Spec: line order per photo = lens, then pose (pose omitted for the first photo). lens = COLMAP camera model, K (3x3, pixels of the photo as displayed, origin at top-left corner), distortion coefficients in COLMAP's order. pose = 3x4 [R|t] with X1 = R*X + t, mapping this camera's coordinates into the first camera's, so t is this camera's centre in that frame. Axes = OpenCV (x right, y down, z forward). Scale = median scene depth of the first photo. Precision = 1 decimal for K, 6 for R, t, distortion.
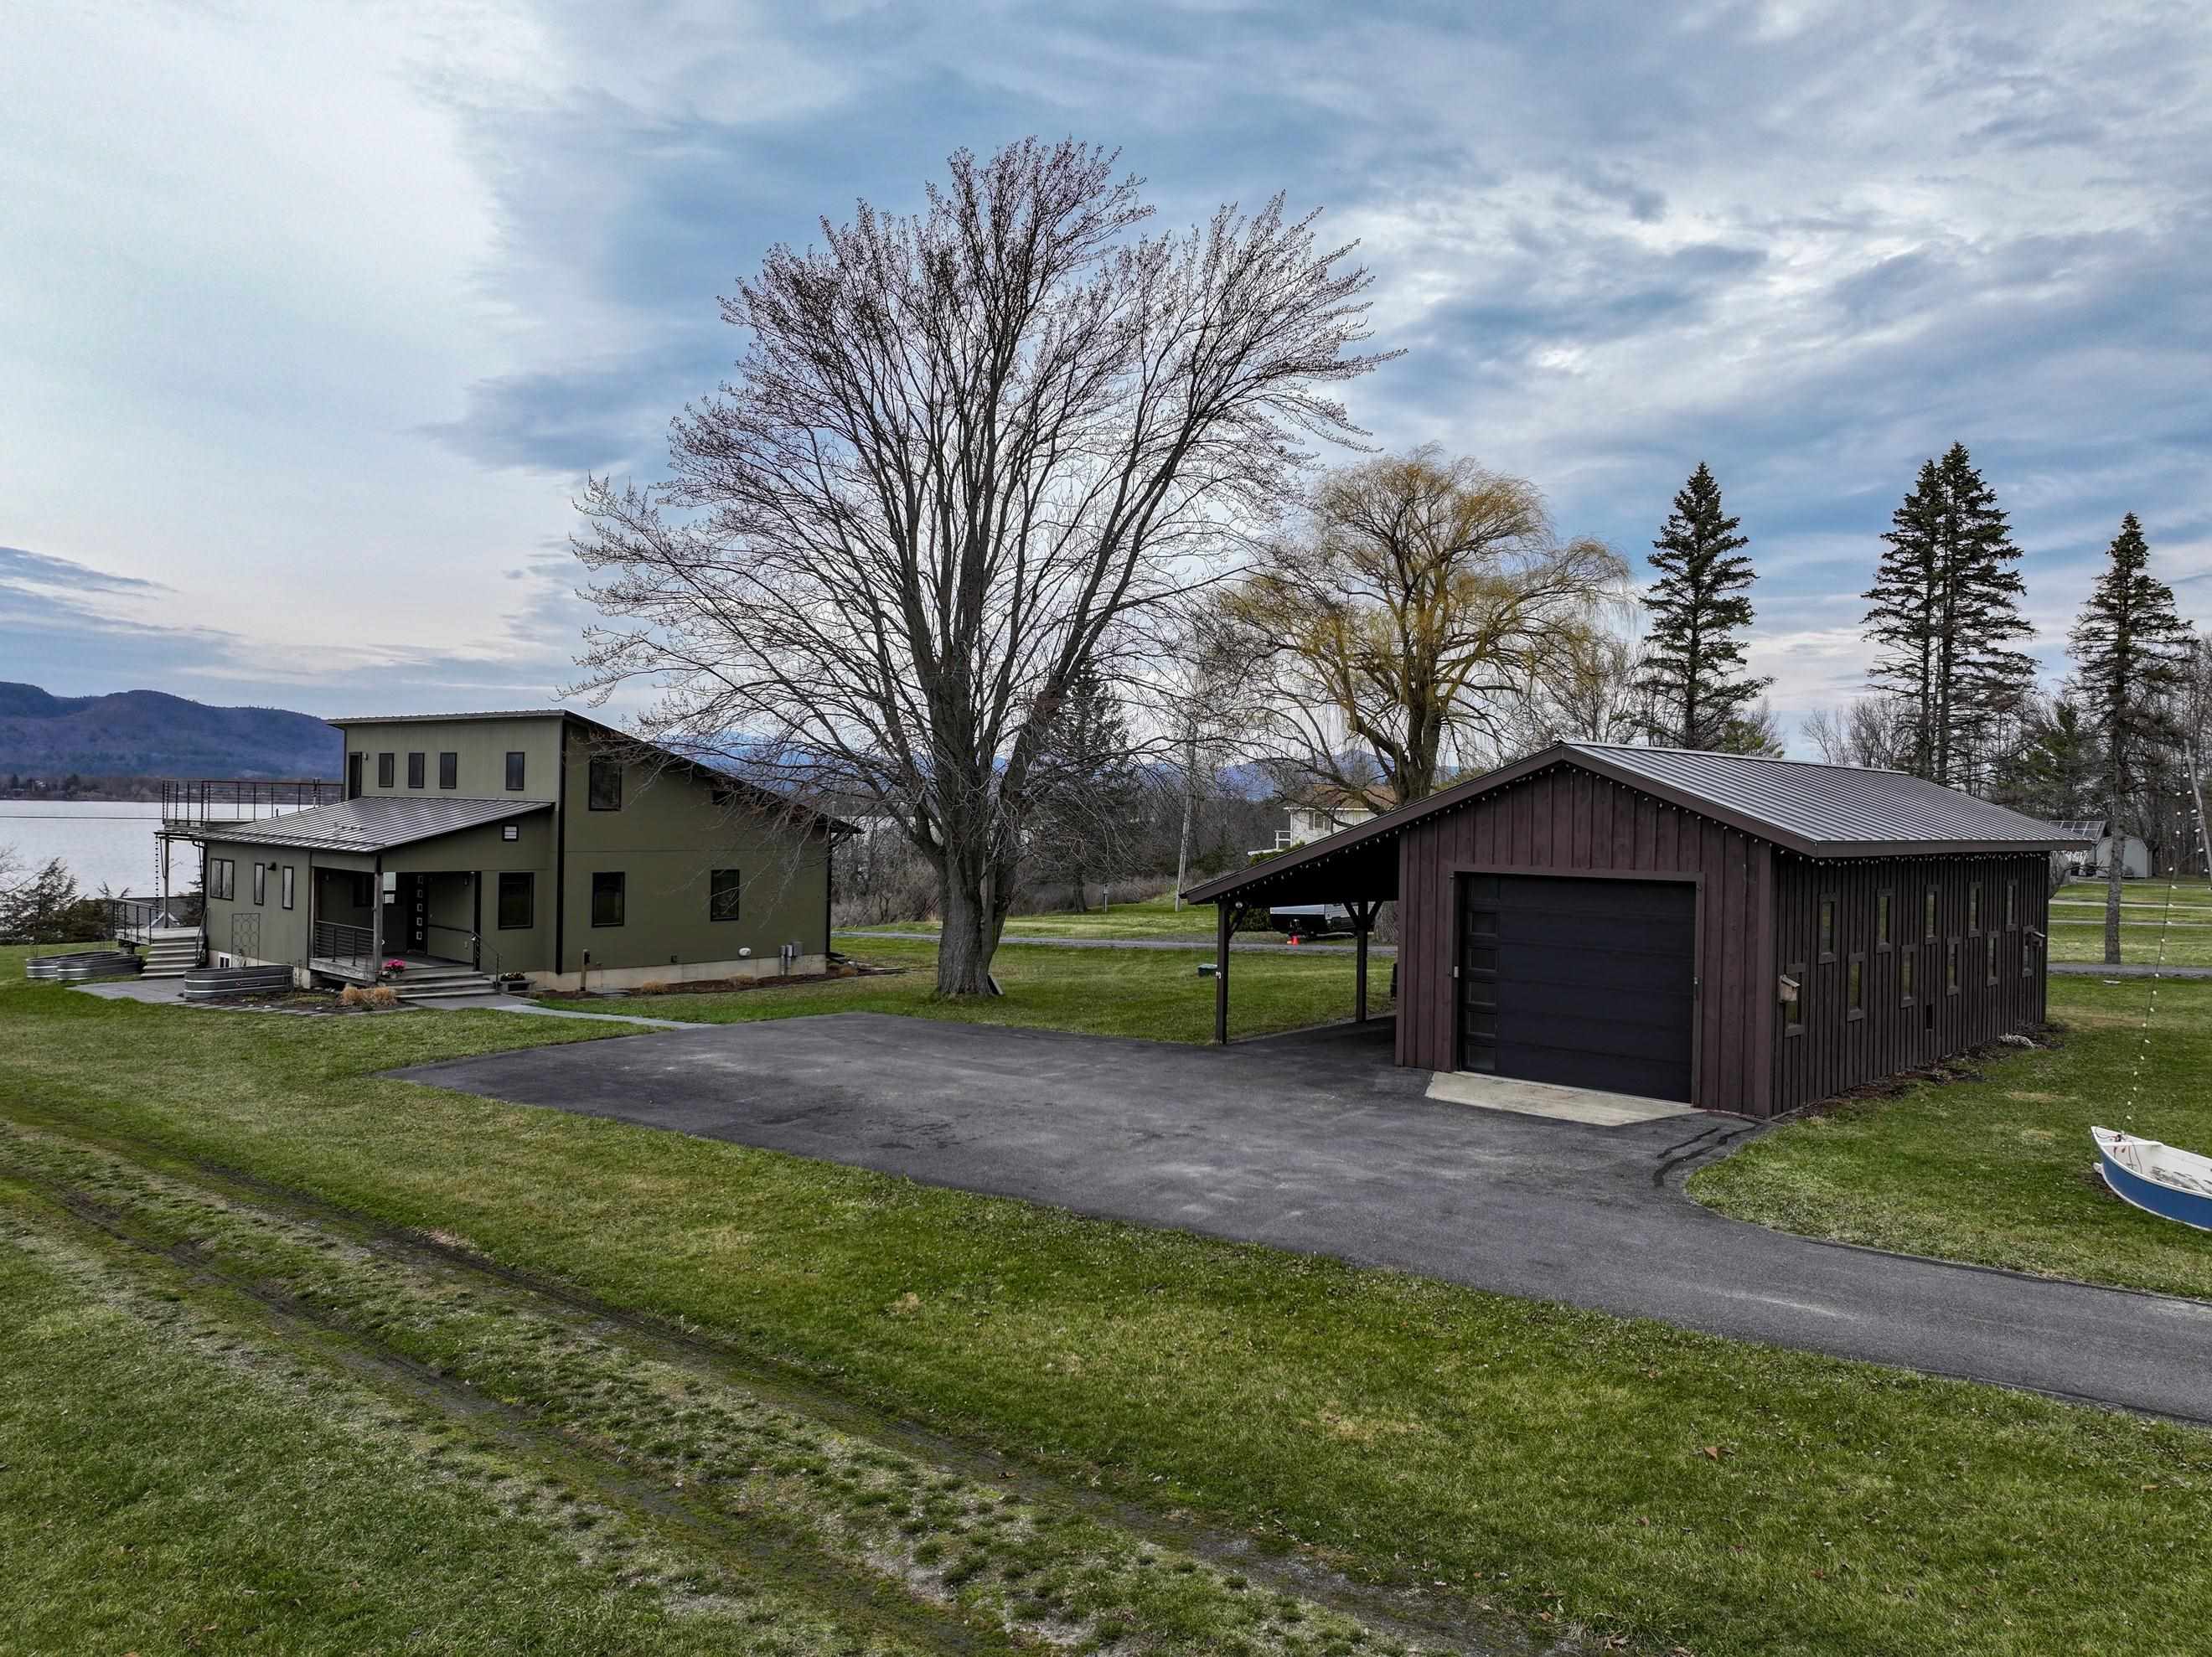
lens RADIAL K [[1555.5, 0, 1113.1], [0, 1555.5, 831.5], [0, 0, 1]] dist [-0.006448, 0.018321]
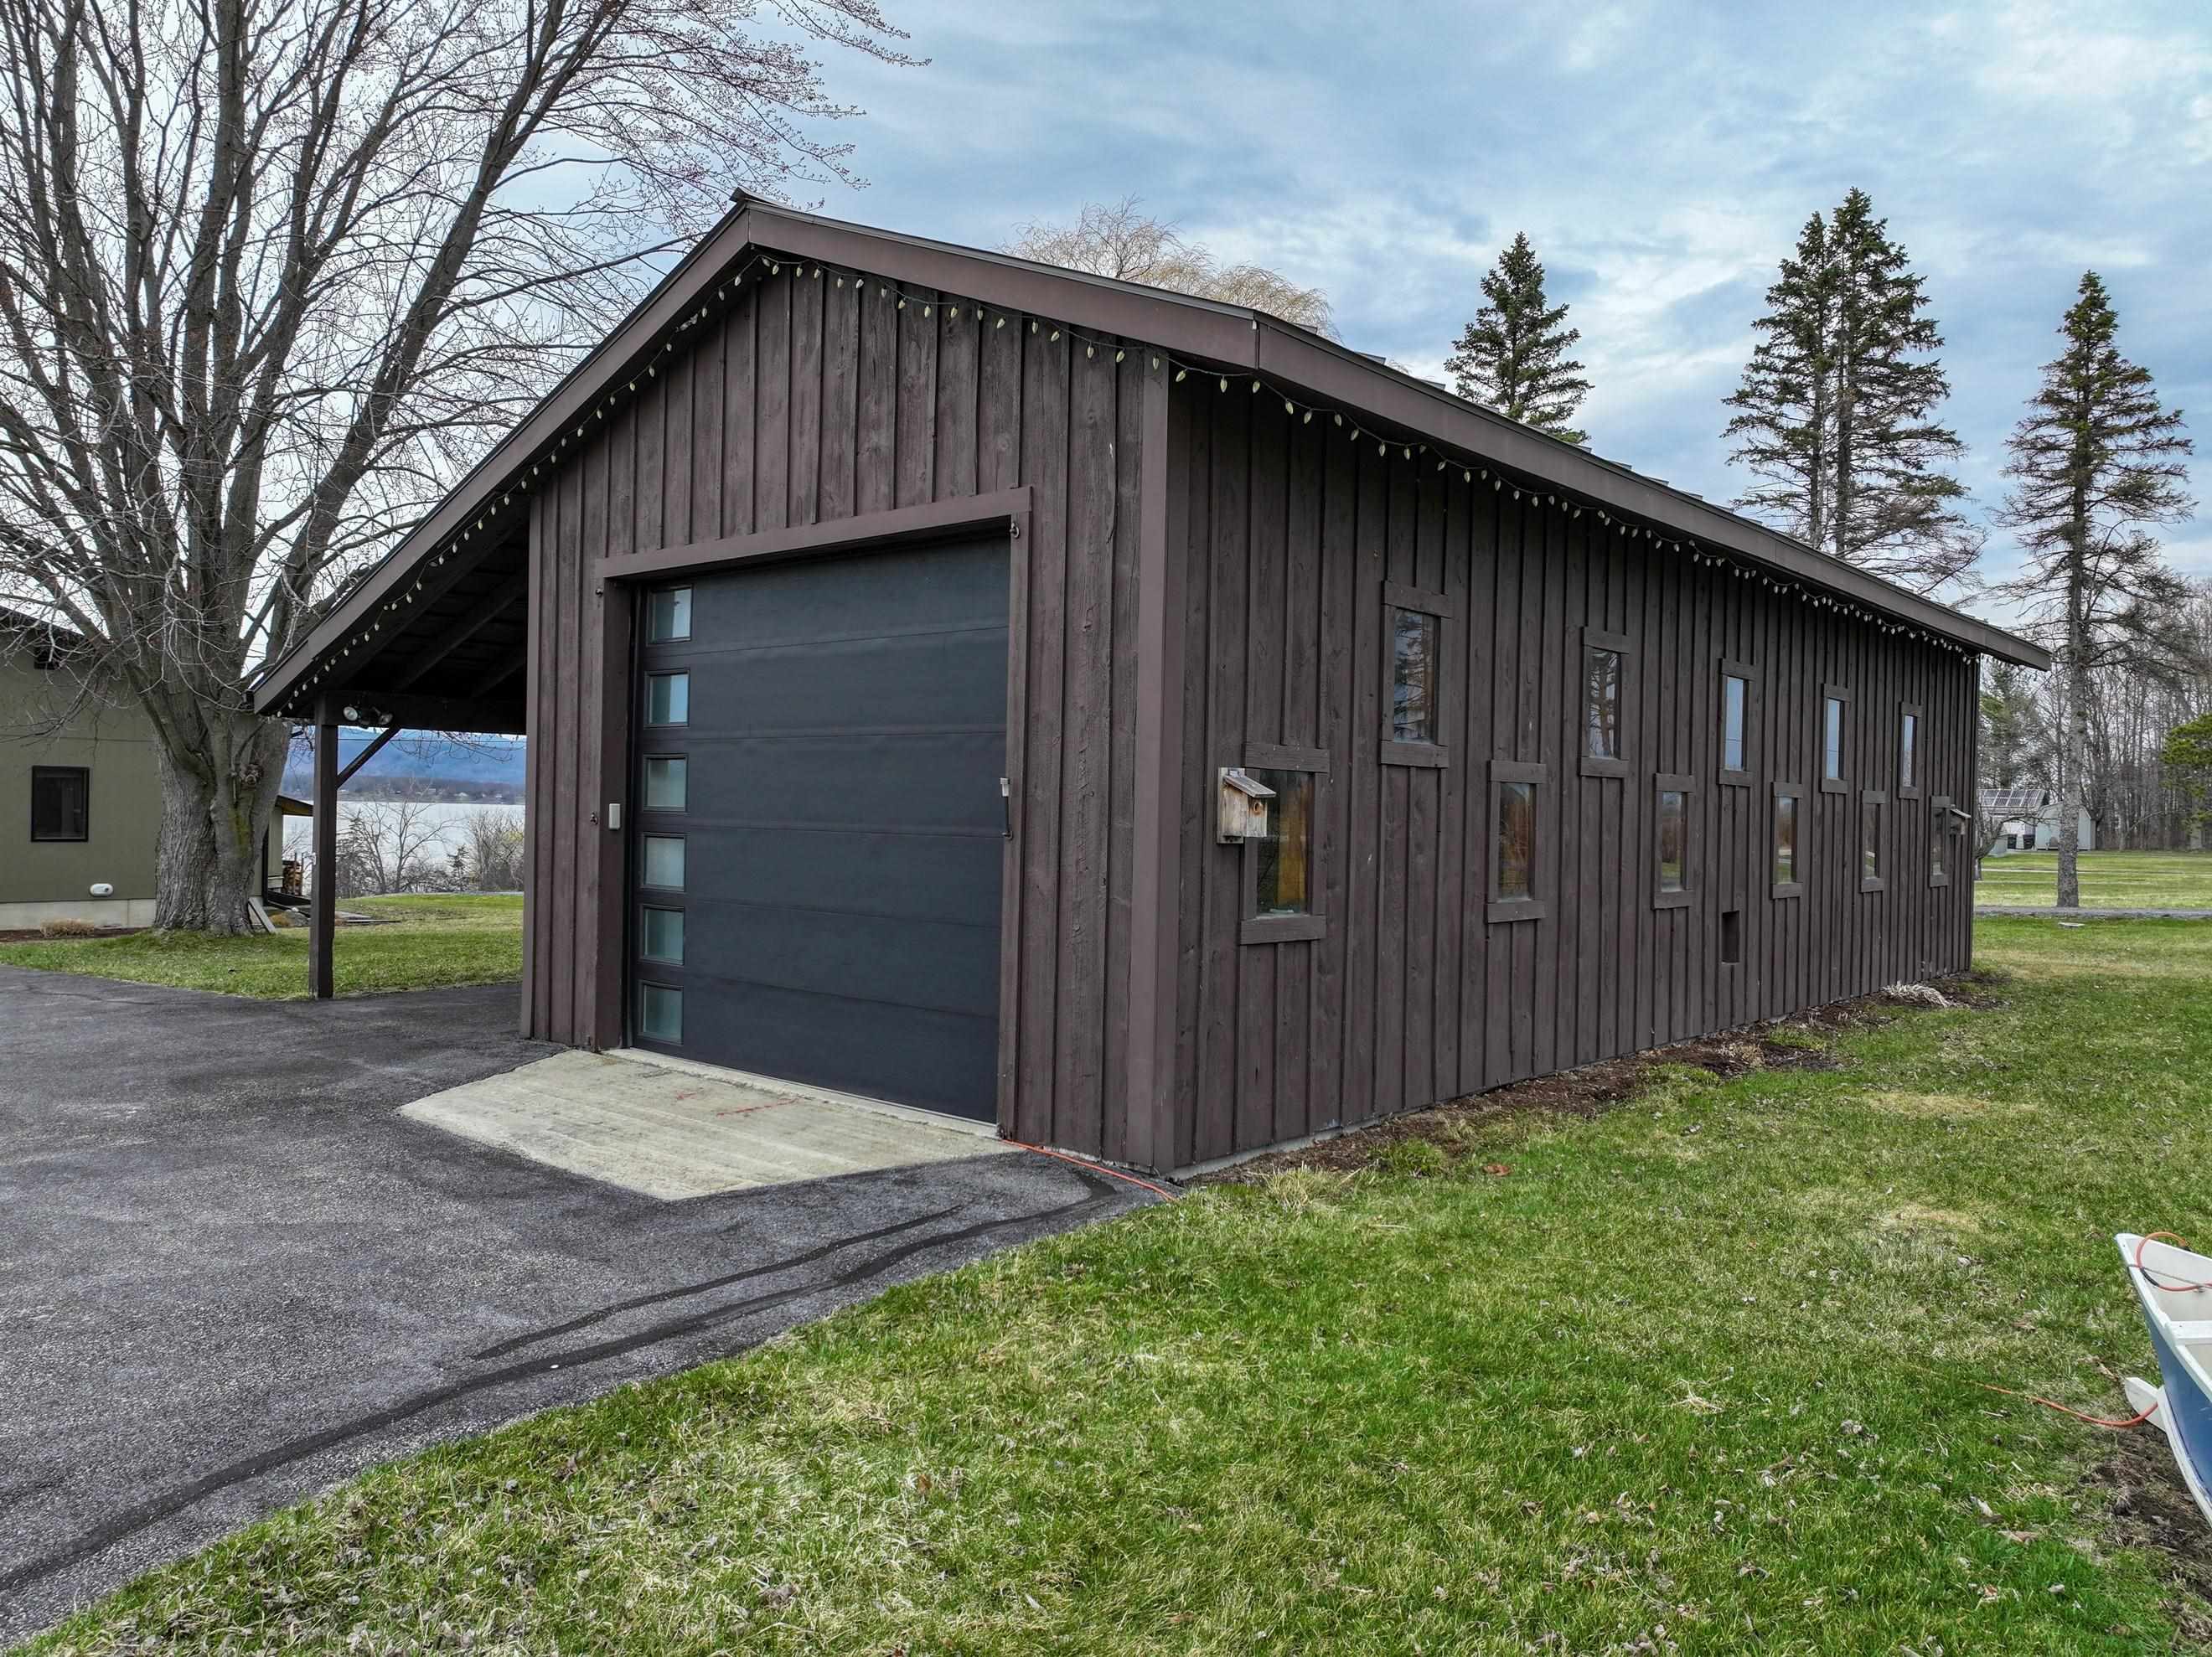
lens RADIAL K [[1555.5, 0, 1126.7], [0, 1555.5, 812.9], [0, 0, 1]] dist [-0.006448, 0.018321]
pose [[0.999294, 0.003941, 0.037356, 0.206608], [-0.003547, 0.999937, -0.010604, 0.056093], [-0.037396, 0.010464, 0.999246, 0.339494]]
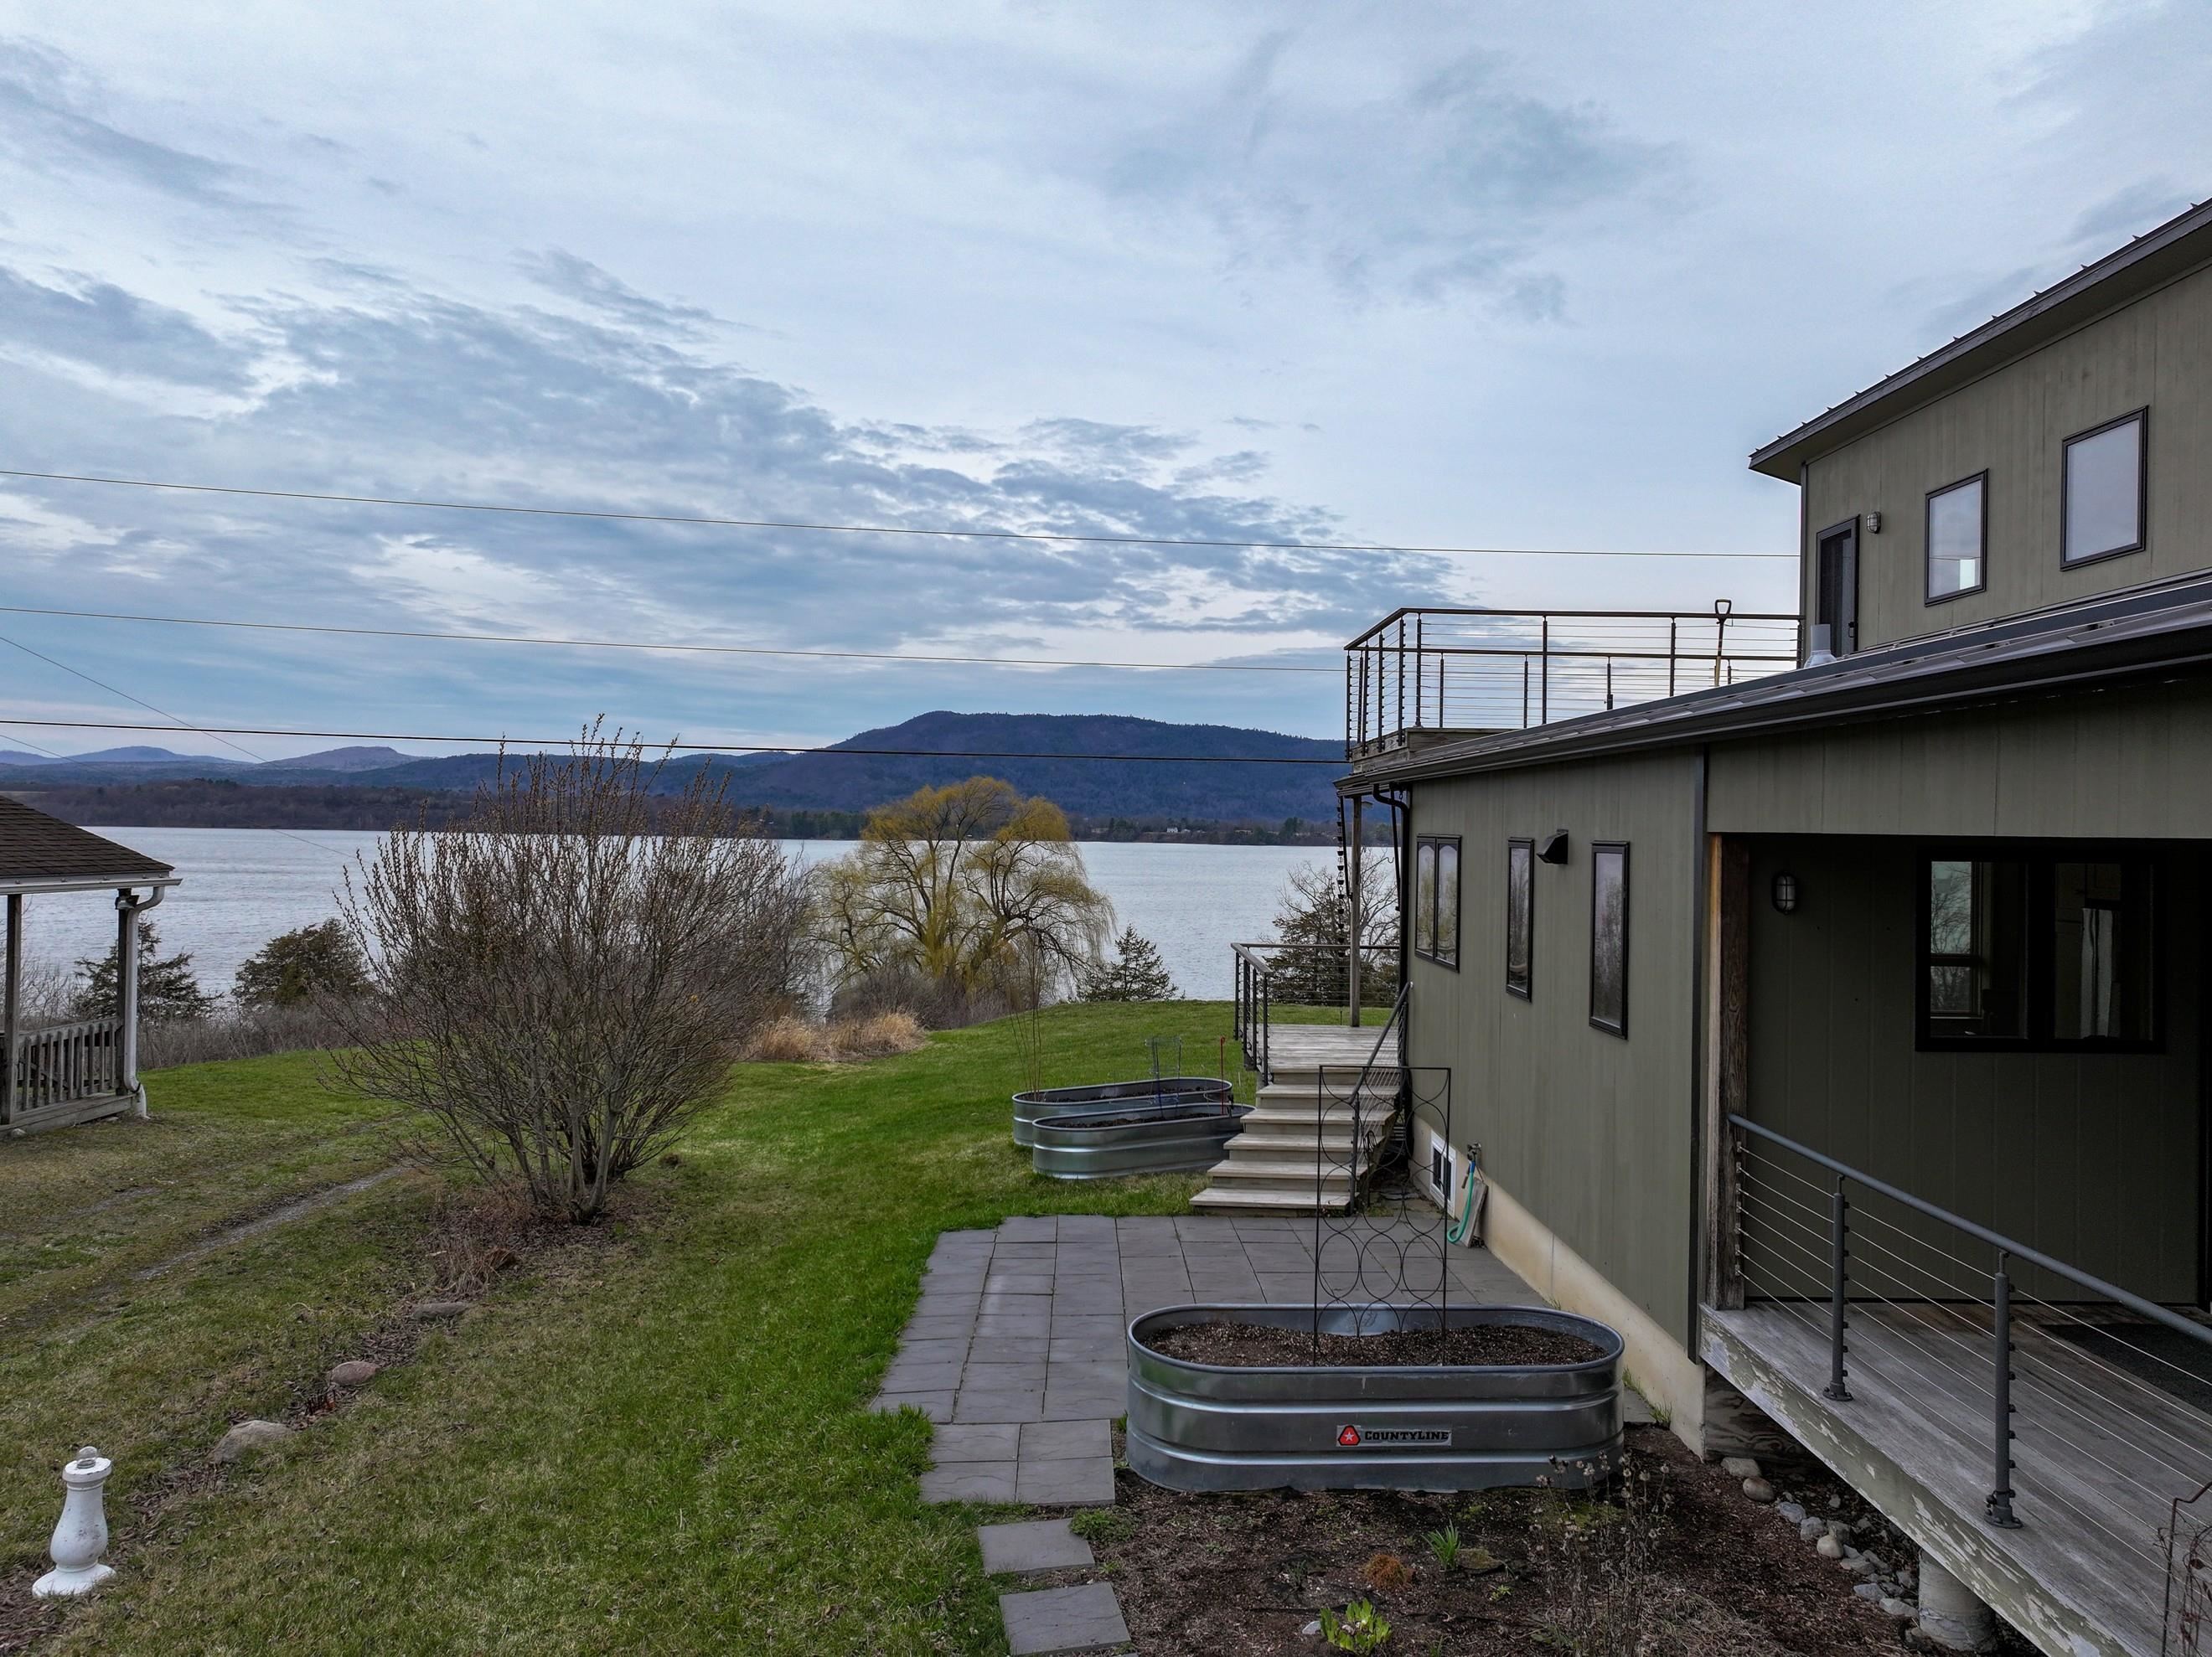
lens RADIAL K [[1555.5, 0, 1113.5], [0, 1555.5, 826.7], [0, 0, 1]] dist [-0.006448, 0.018321]
pose [[0.665953, -0.012973, -0.745881, -0.417753], [-0.011950, 0.999535, -0.028055, 0.027904], [0.745898, 0.027596, 0.665488, 0.810052]]
